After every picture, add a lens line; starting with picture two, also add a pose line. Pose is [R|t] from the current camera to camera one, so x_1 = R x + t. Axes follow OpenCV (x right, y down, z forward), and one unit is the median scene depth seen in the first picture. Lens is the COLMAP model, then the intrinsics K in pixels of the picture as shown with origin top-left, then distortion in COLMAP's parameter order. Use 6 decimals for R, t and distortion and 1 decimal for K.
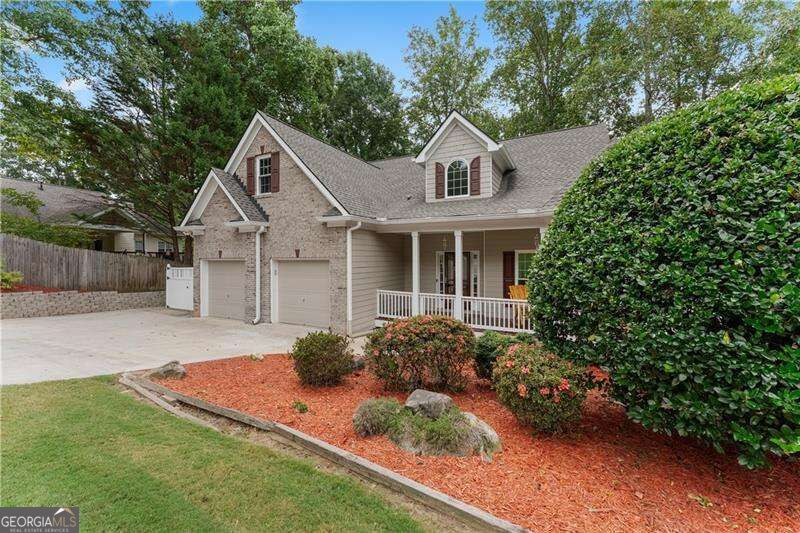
lens RADIAL K [[324.9, 0, 397.2], [0, 324.9, 262.6], [0, 0, 1]] dist [-0.001107, -0.000460]
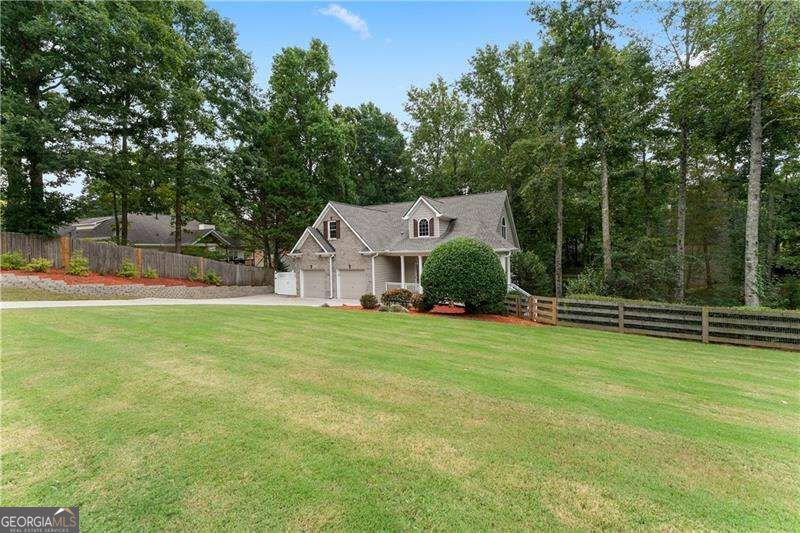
lens RADIAL K [[324.9, 0, 393.9], [0, 324.9, 258.9], [0, 0, 1]] dist [-0.001107, -0.000460]
pose [[0.998573, -0.020212, -0.049434, 0.098423], [0.020287, 0.999794, 0.001014, -0.069569], [0.049403, -0.002015, 0.998777, -1.106705]]
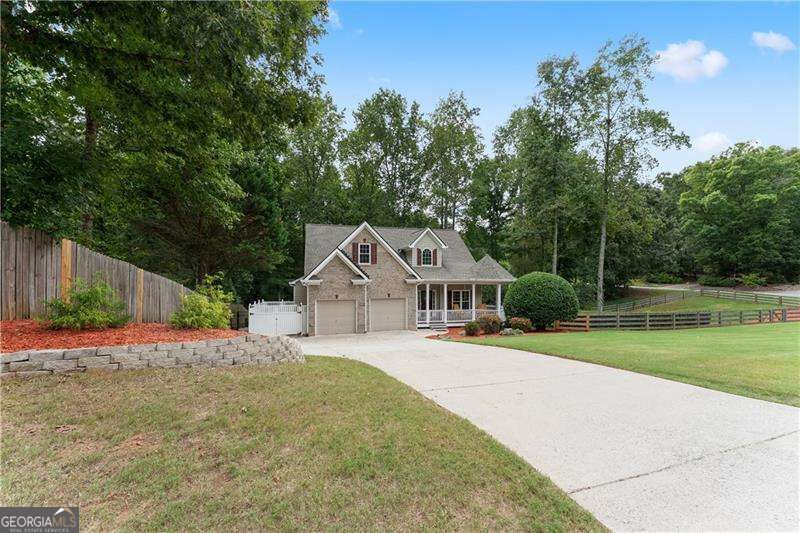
lens RADIAL K [[324.9, 0, 400.8], [0, 324.9, 272.0], [0, 0, 1]] dist [-0.001107, -0.000460]
pose [[0.729292, 0.002761, 0.684197, -1.516600], [0.002407, 0.999975, -0.006602, -0.148357], [-0.684198, 0.006461, 0.729267, -0.508680]]
